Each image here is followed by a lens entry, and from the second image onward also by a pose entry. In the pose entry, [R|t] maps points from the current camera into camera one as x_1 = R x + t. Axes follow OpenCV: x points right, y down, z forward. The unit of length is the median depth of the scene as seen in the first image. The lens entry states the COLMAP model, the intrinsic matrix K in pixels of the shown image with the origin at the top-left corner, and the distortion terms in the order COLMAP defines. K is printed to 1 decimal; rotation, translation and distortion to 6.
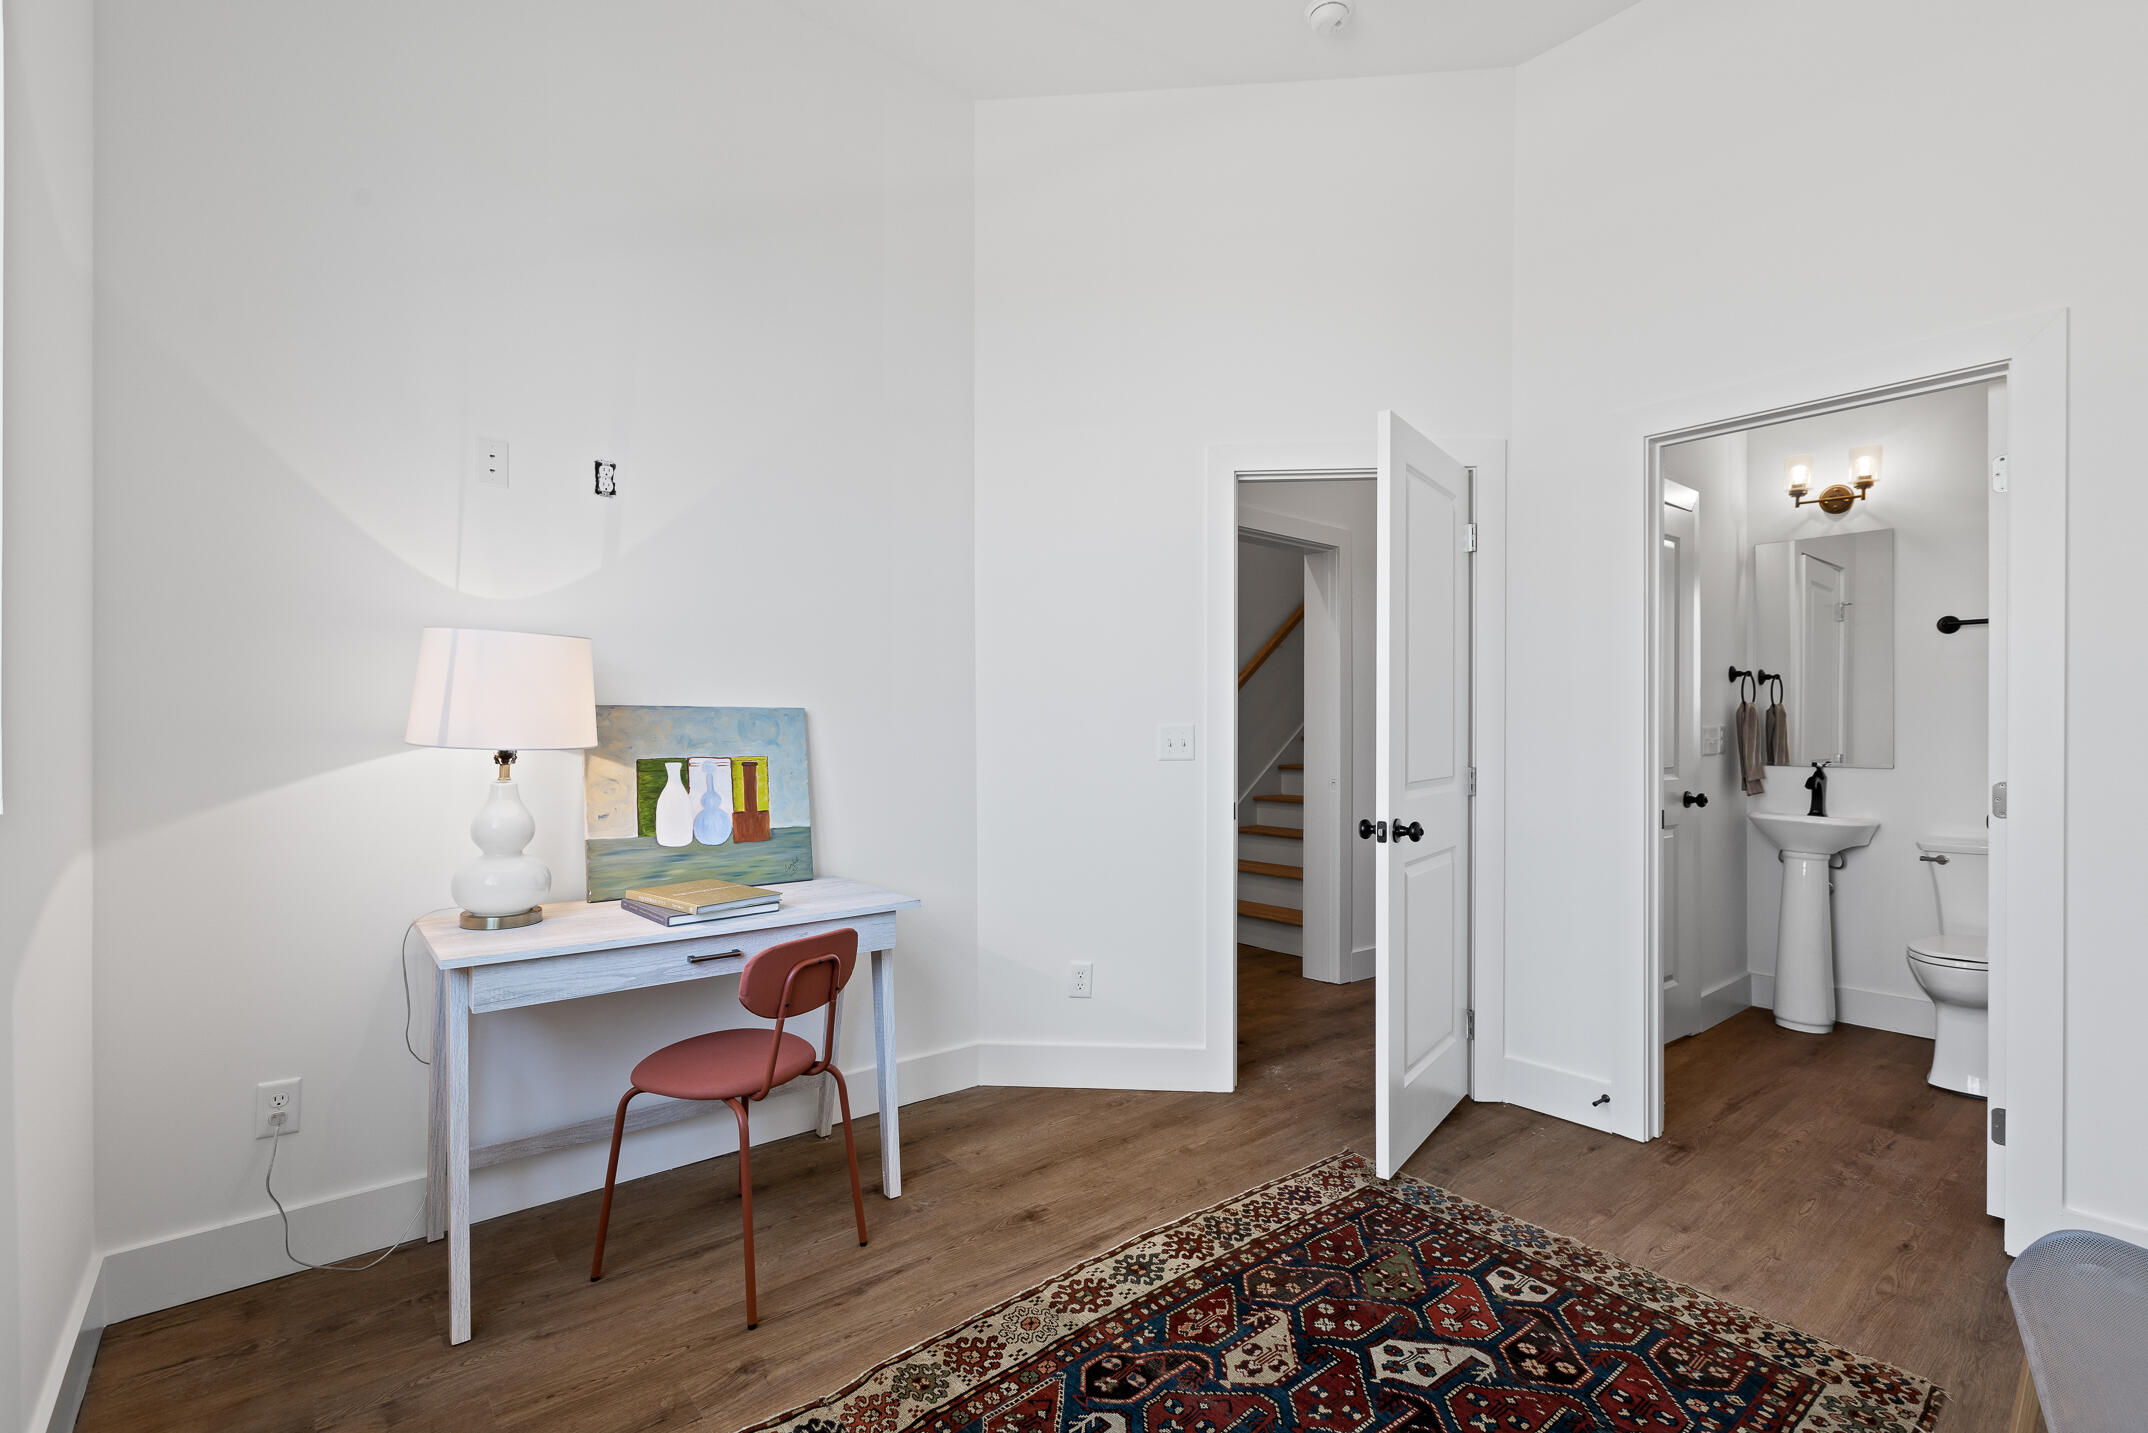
lens RADIAL K [[967.7, 0, 1070.8], [0, 967.7, 722.4], [0, 0, 1]] dist [-0.000905, -0.001458]
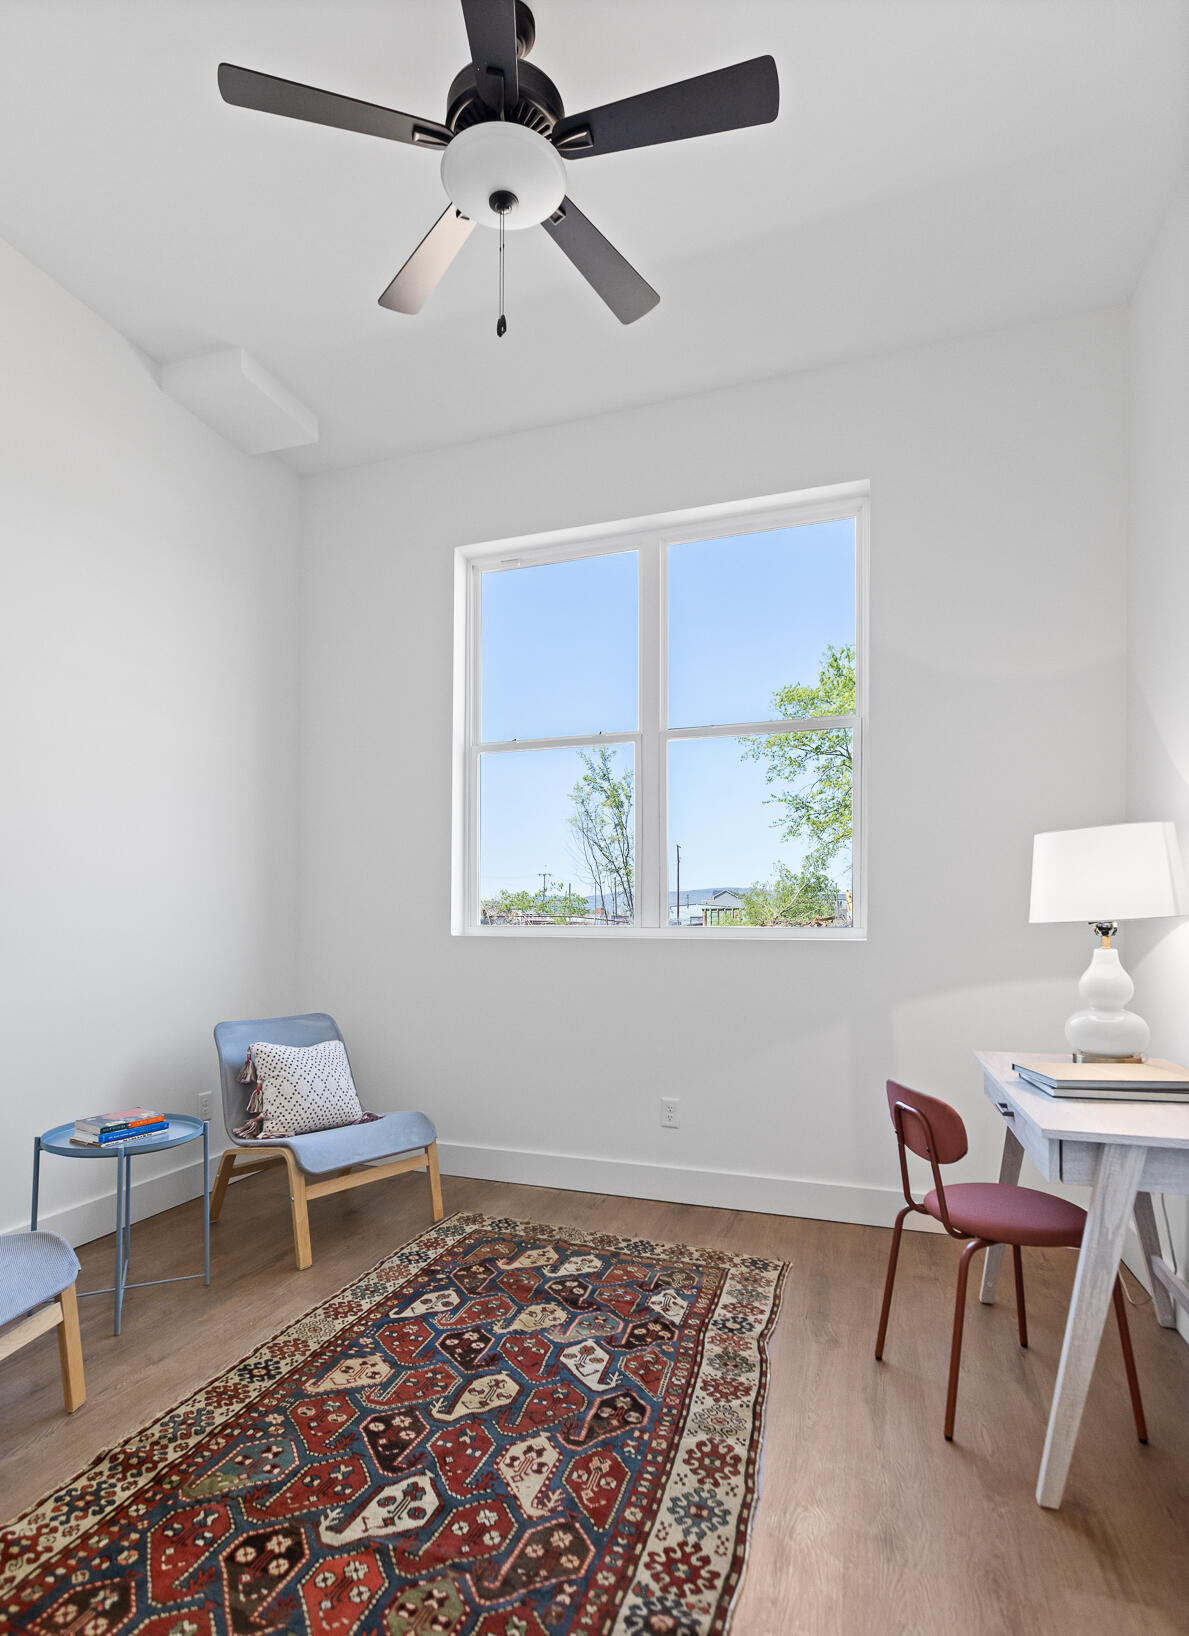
lens RADIAL K [[818.2, 0, 566.0], [0, 818.2, 893.6], [0, 0, 1]] dist [0.000129, 0.000248]
pose [[-0.851775, -0.025269, -0.523298, 0.642707], [-0.005379, 0.999205, -0.039495, 0.038281], [0.523881, -0.030826, -0.851234, 1.768771]]
